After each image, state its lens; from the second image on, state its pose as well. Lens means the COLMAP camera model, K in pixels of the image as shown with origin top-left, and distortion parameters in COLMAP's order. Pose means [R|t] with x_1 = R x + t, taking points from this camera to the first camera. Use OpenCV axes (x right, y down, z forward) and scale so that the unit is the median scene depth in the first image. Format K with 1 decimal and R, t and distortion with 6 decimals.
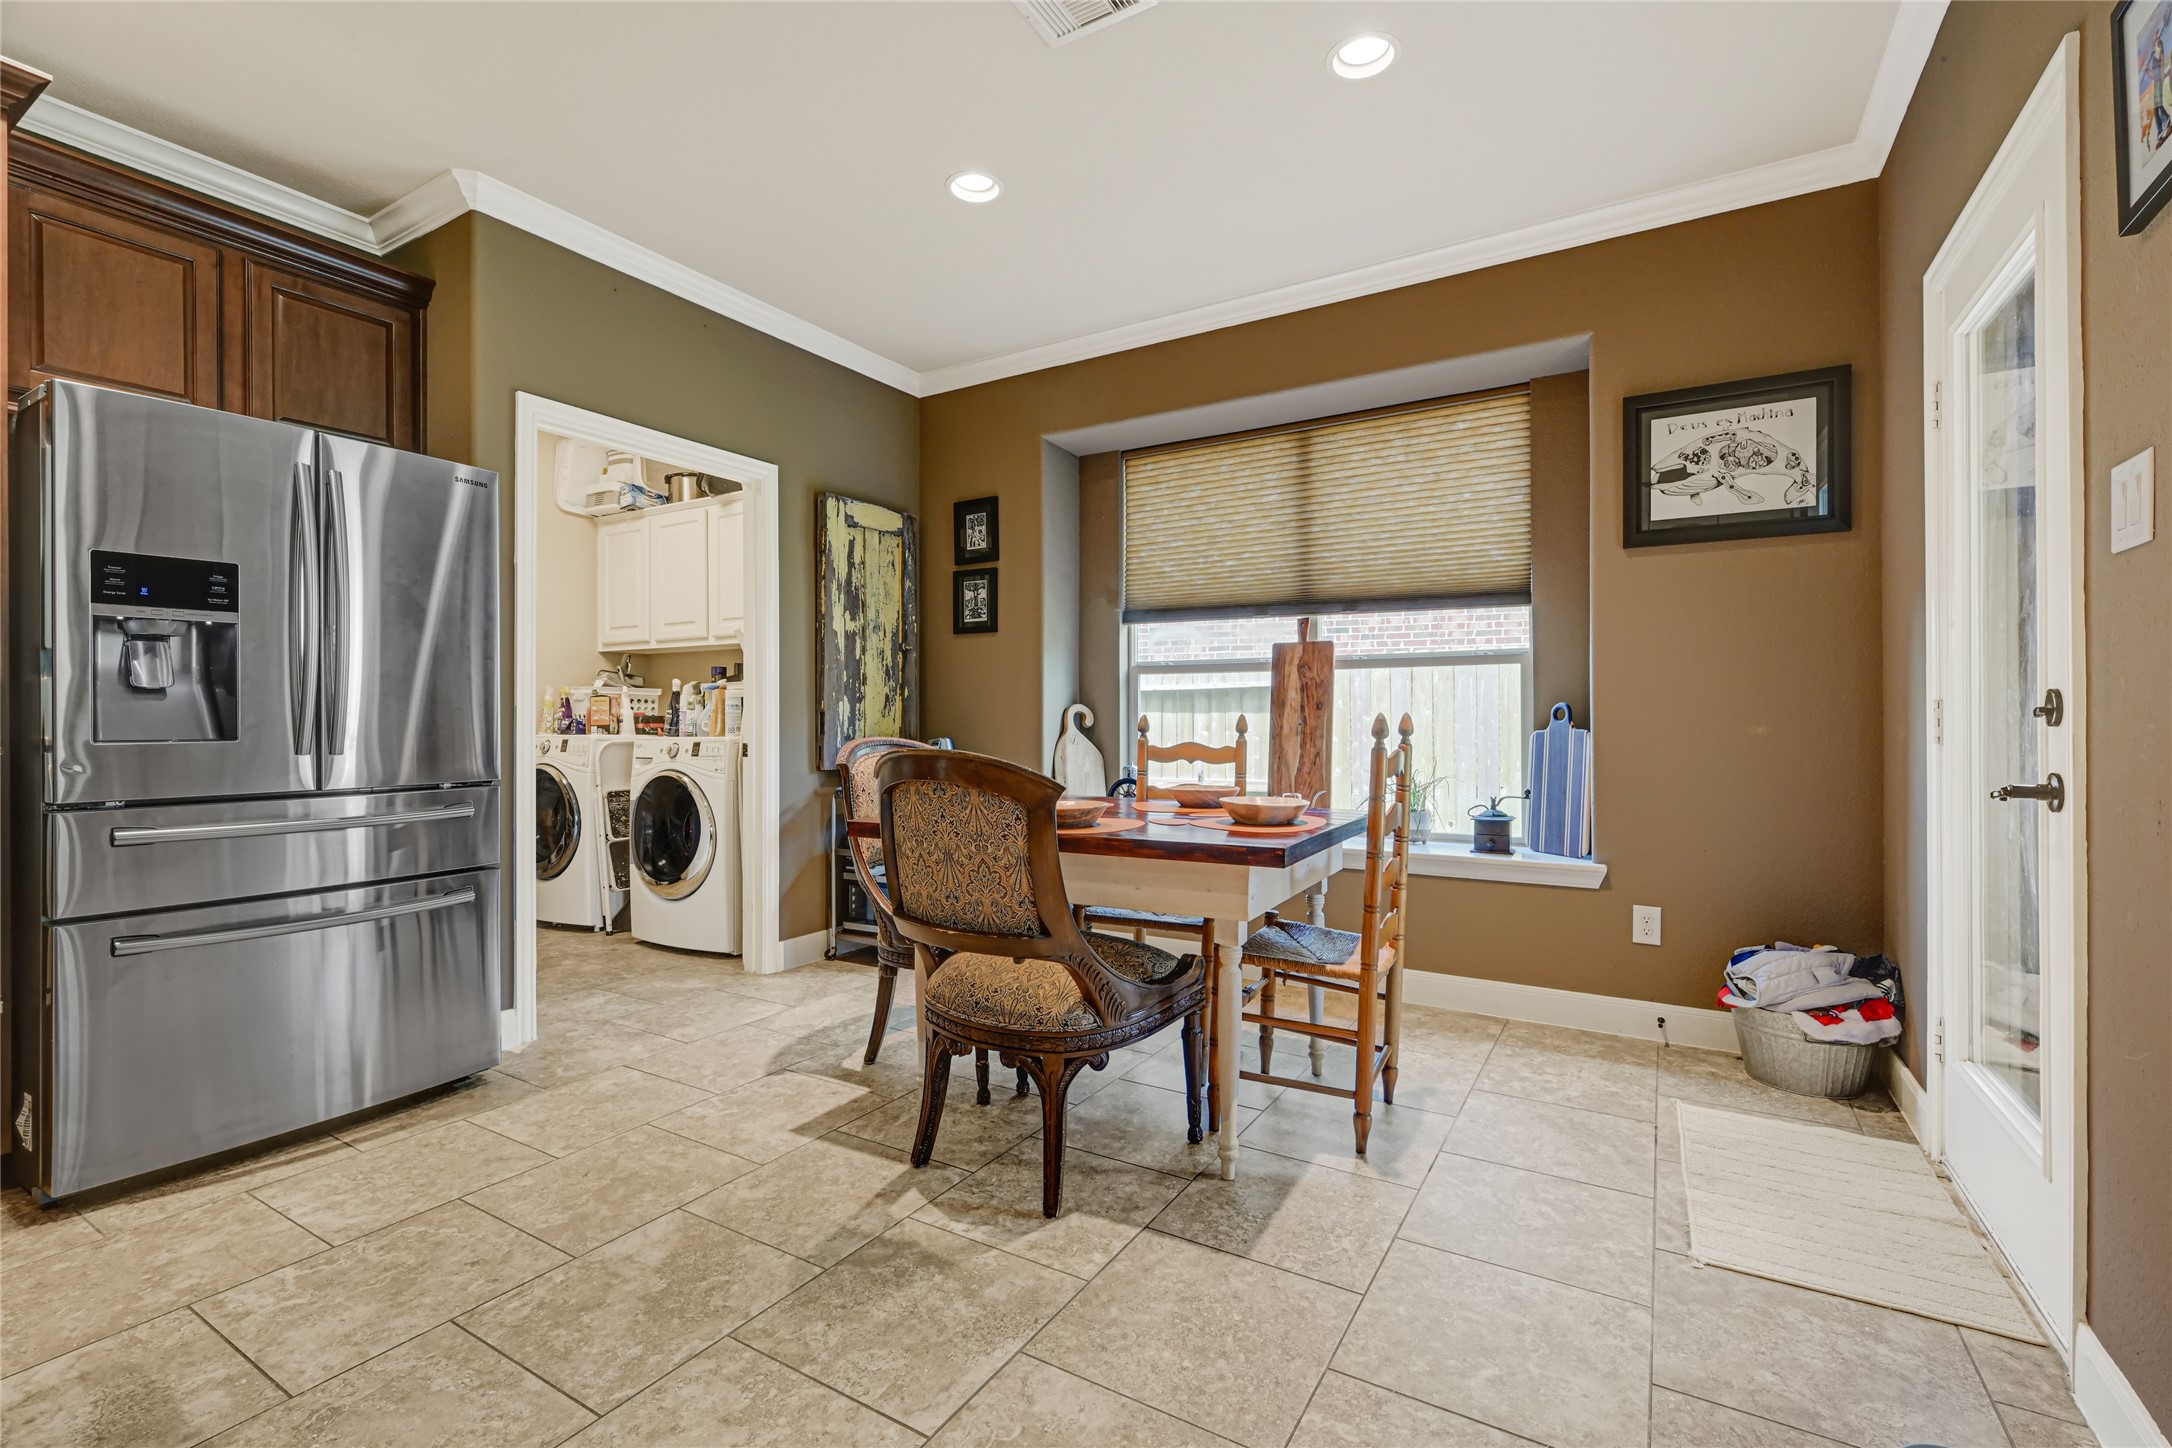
lens RADIAL K [[948.3, 0, 1091.9], [0, 948.3, 720.5], [0, 0, 1]] dist [-0.001175, -0.000479]
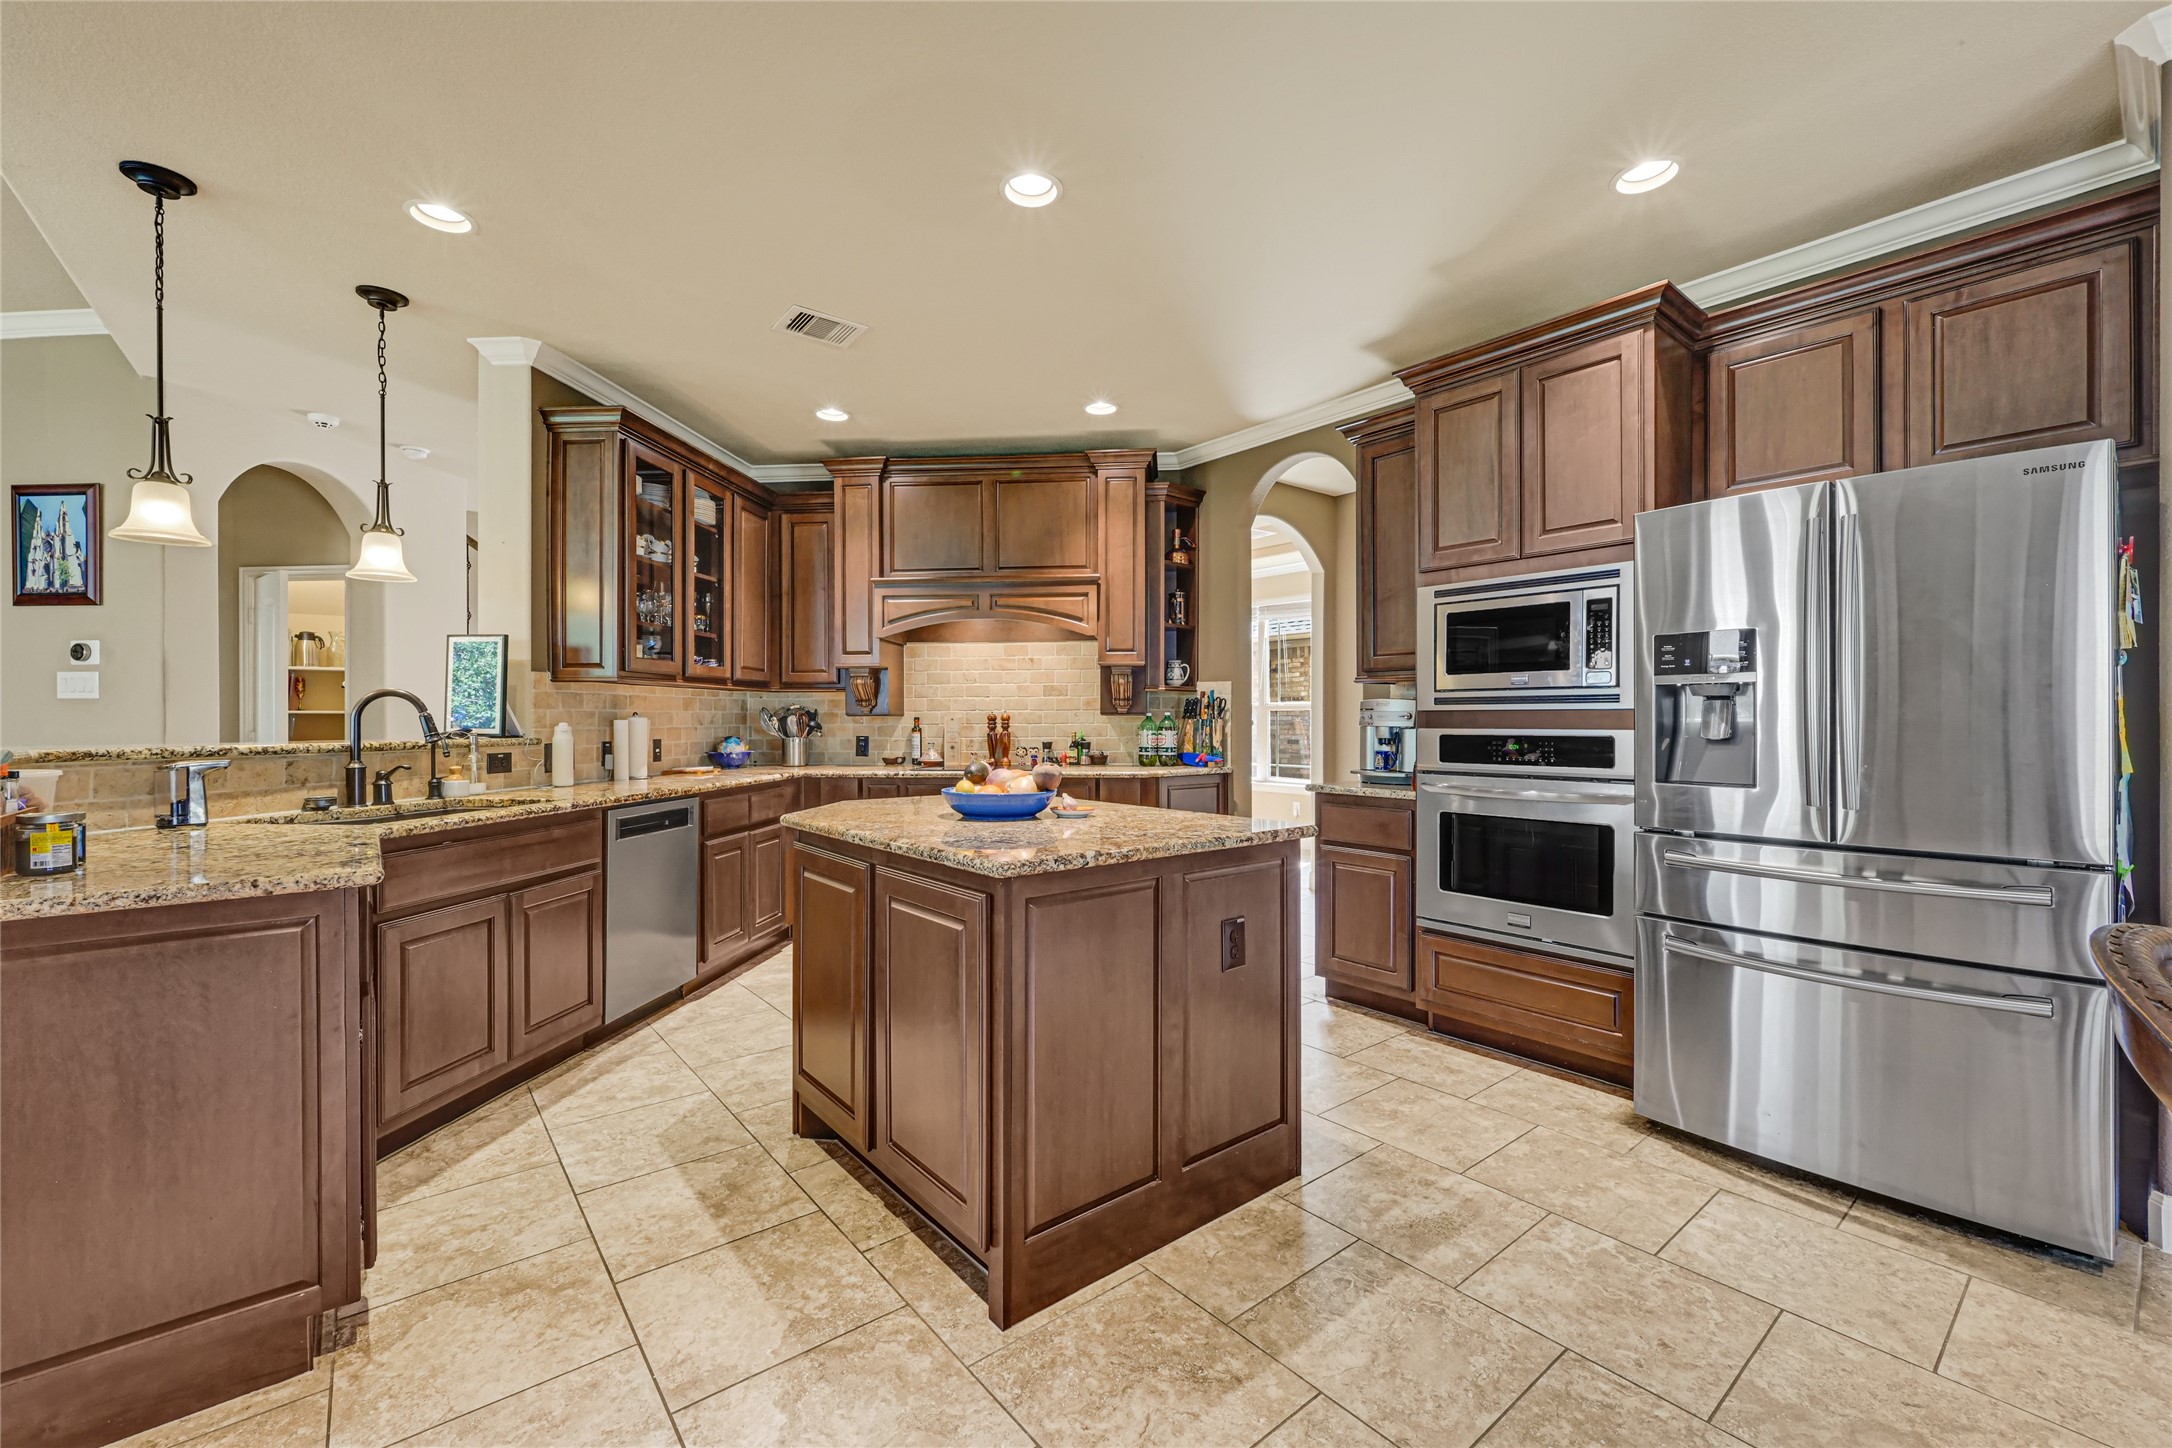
lens RADIAL K [[887.5, 0, 1094.6], [0, 887.5, 715.2], [0, 0, 1]] dist [0.004457, 0.000747]
pose [[-0.331374, -0.001346, -0.943499, 0.319934], [0.001309, 0.999997, -0.001886, -0.059034], [0.943499, -0.001860, -0.331371, 0.583045]]
